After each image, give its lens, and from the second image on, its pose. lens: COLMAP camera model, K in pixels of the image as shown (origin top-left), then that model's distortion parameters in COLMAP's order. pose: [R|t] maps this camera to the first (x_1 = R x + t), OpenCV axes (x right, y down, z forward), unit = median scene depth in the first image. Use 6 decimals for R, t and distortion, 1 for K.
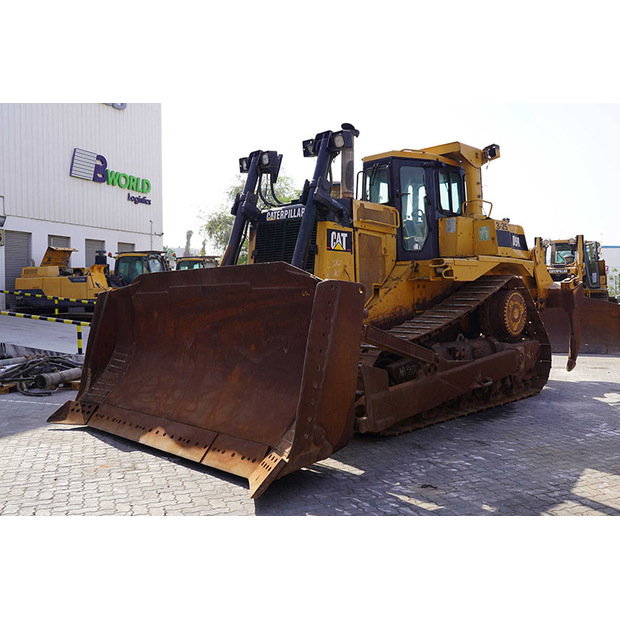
lens RADIAL K [[638.8, 0, 310.0], [0, 638.8, 310.0], [0, 0, 1]] dist [0.004043, 0.000796]
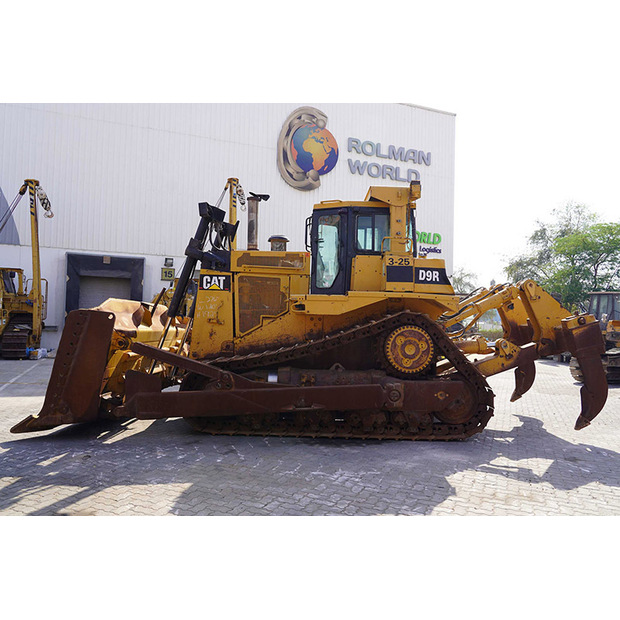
lens RADIAL K [[526.8, 0, 311.9], [0, 526.8, 300.2], [0, 0, 1]] dist [0.000722, 0.002394]
pose [[0.647468, -0.004084, -0.762082, 0.866769], [-0.052894, 0.997333, -0.050284, -0.022060], [0.760255, 0.072866, 0.645525, 0.373210]]
